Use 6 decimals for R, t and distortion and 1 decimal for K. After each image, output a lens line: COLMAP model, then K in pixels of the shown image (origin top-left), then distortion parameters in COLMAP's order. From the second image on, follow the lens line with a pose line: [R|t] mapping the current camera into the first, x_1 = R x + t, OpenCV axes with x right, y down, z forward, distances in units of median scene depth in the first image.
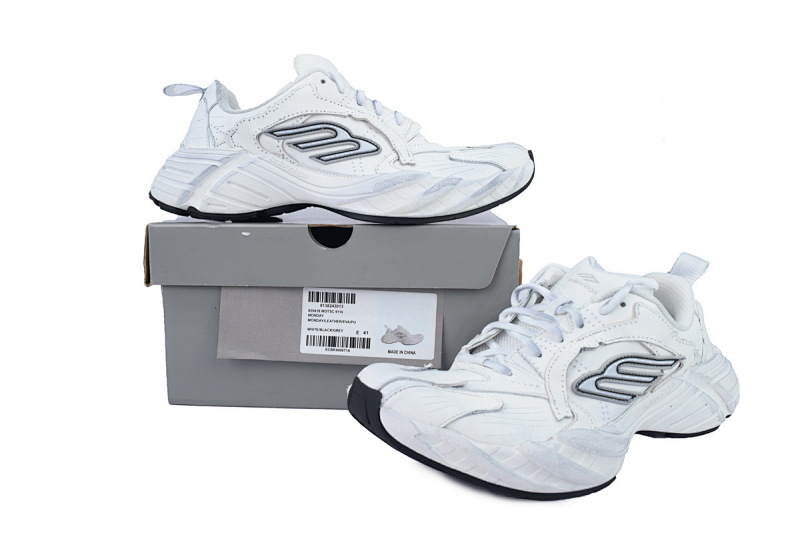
lens RADIAL K [[626.7, 0, 400.0], [0, 626.7, 266.5], [0, 0, 1]] dist [-0.003008, -0.000421]
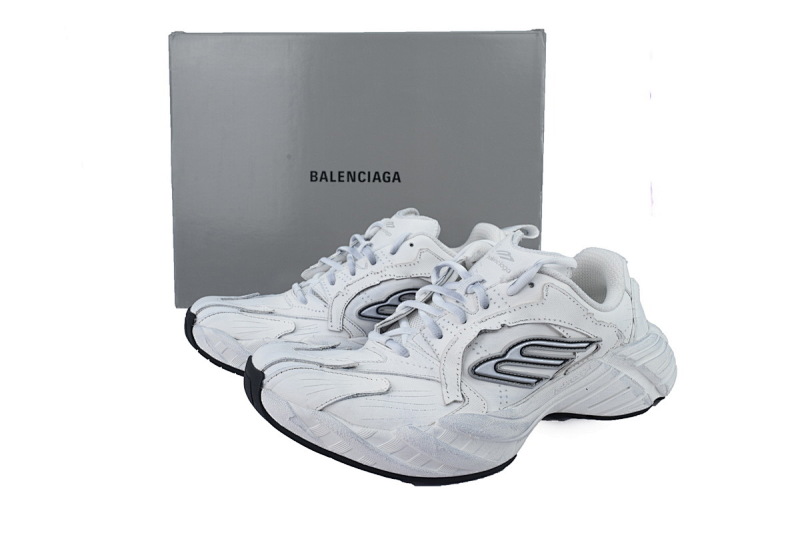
lens RADIAL K [[626.7, 0, 400.0], [0, 626.7, 266.5], [0, 0, 1]] dist [-0.003008, -0.000421]
pose [[0.995558, 0.006252, -0.093944, 0.251703], [0.000979, 0.997051, 0.076734, -0.042481], [0.094147, -0.076485, 0.992616, 0.031754]]
